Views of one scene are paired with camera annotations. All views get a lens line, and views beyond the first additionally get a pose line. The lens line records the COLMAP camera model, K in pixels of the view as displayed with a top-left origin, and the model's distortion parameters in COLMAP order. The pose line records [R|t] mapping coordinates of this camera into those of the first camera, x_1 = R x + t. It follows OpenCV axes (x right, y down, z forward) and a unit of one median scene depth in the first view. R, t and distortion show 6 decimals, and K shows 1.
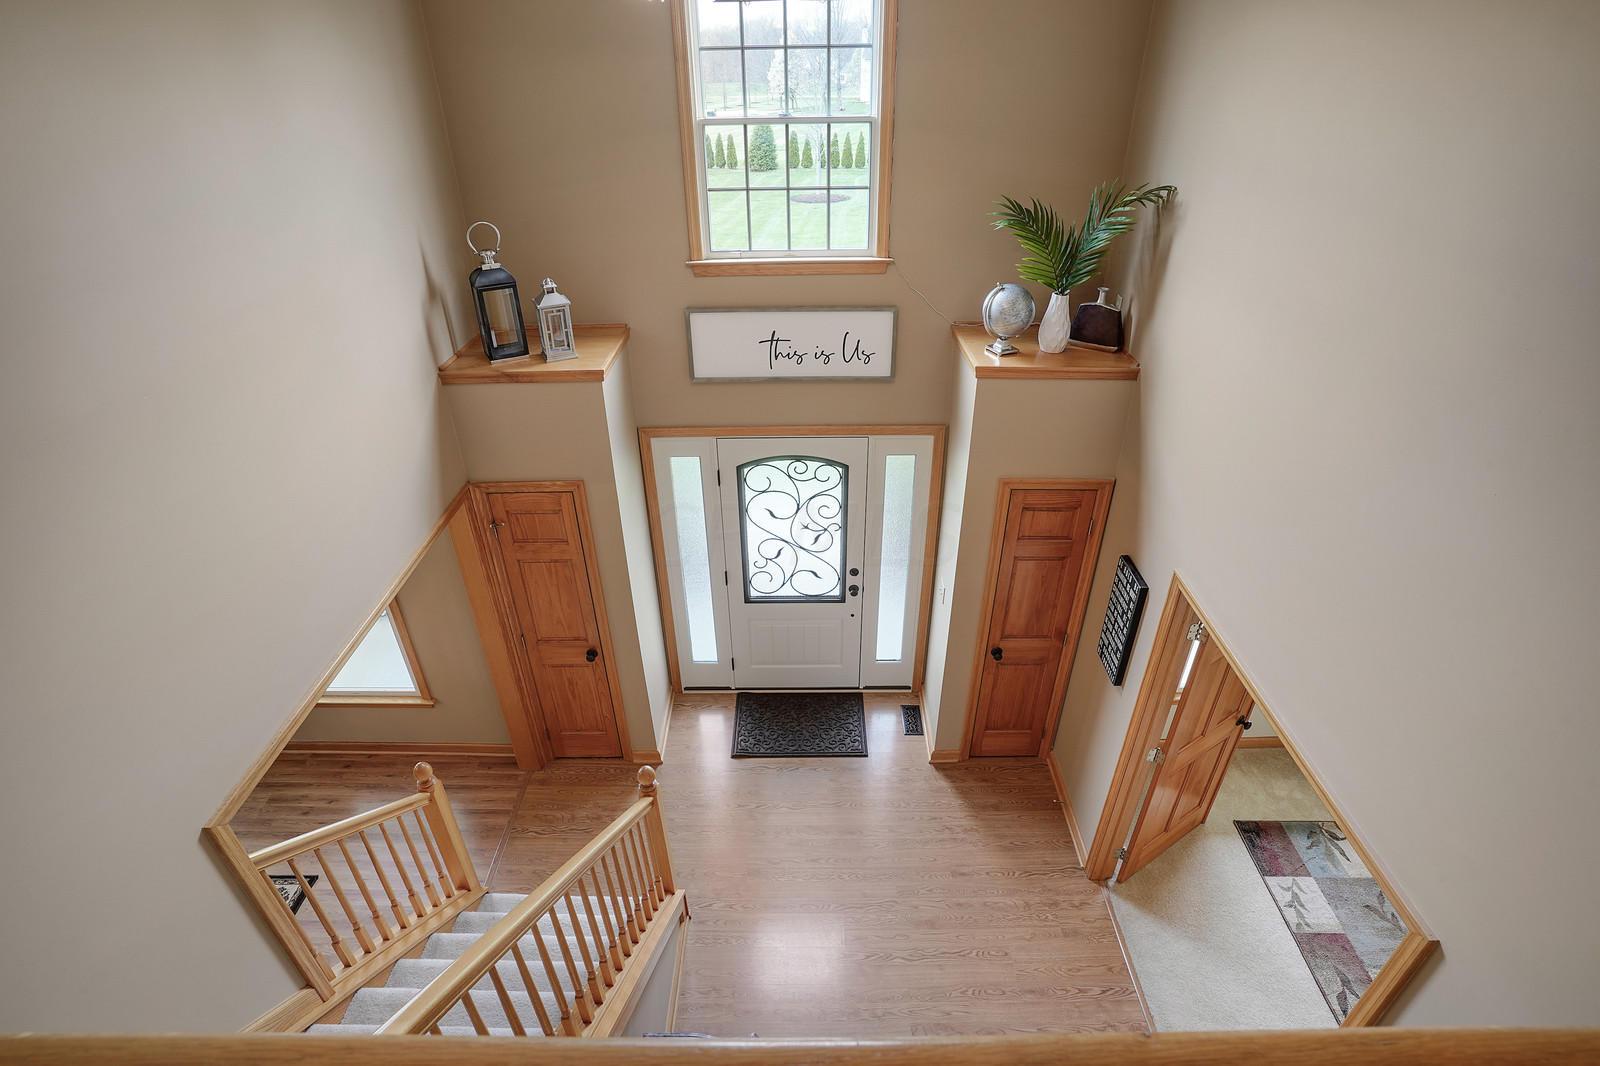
lens RADIAL K [[786.6, 0, 798.9], [0, 786.6, 530.7], [0, 0, 1]] dist [-0.053552, 0.018049]
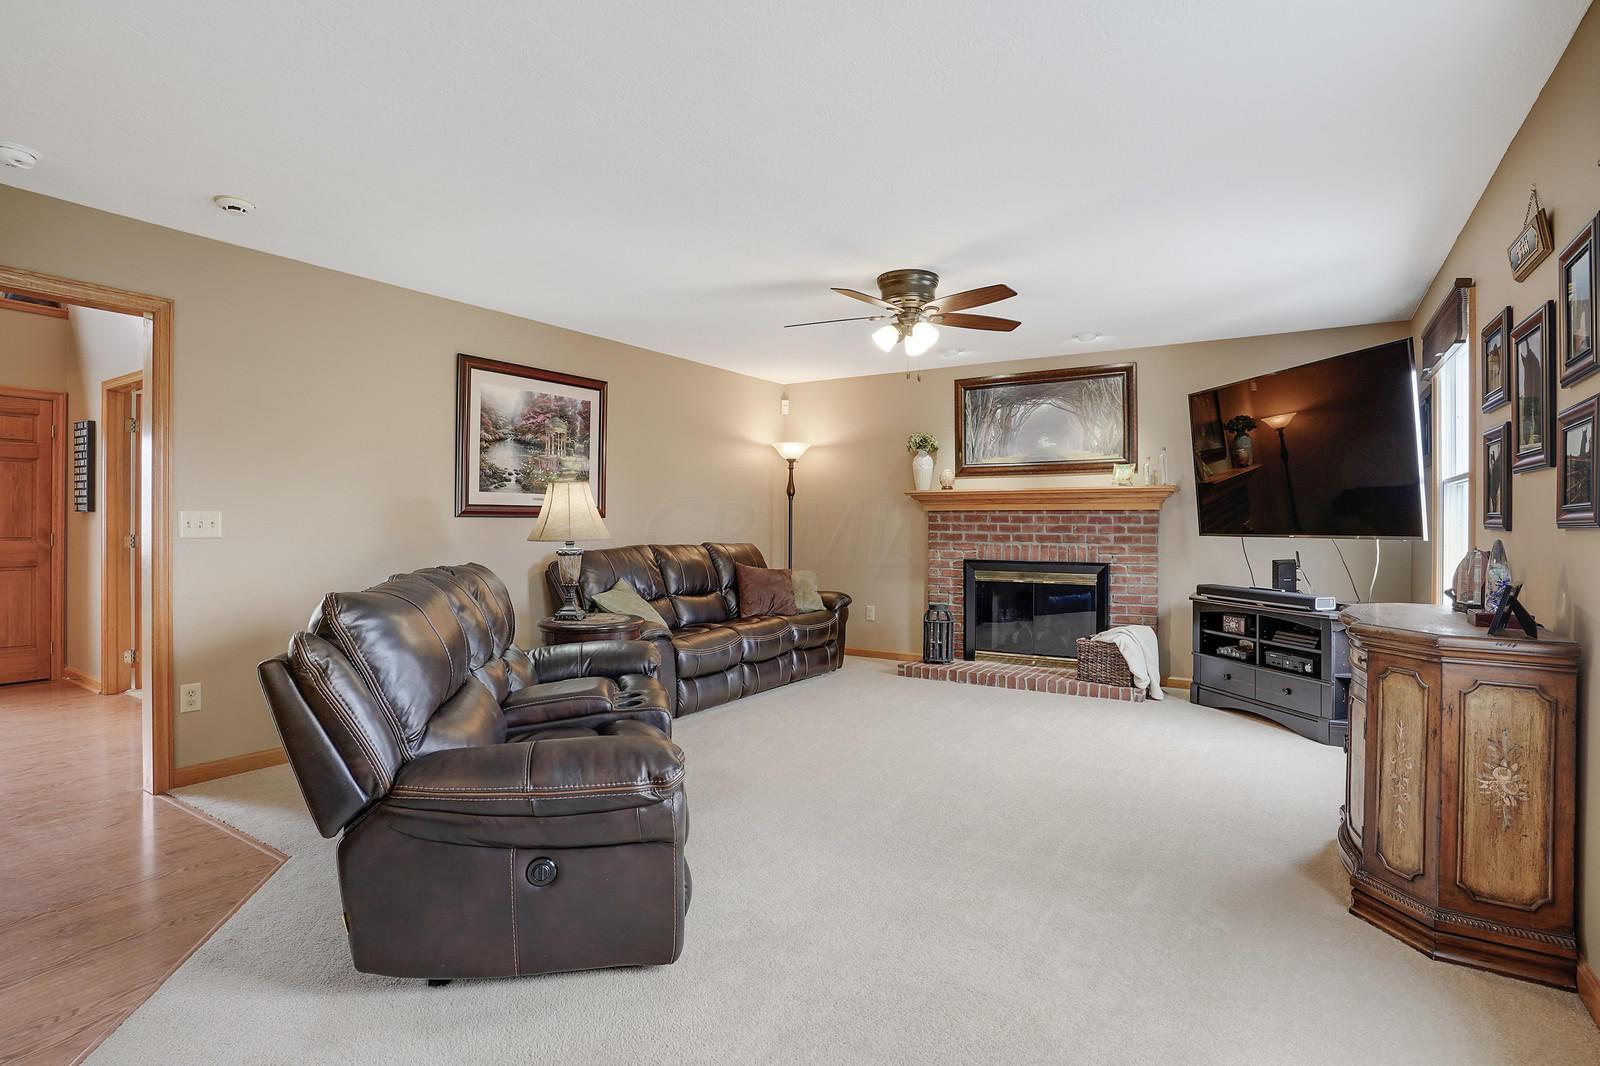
lens RADIAL K [[786.6, 0, 800.3], [0, 786.6, 528.7], [0, 0, 1]] dist [-0.053552, 0.018049]
pose [[0.537804, 0.009470, 0.843017, -0.029205], [0.438423, 0.850952, -0.289252, 0.968044], [-0.720106, 0.525158, 0.453494, -0.382232]]
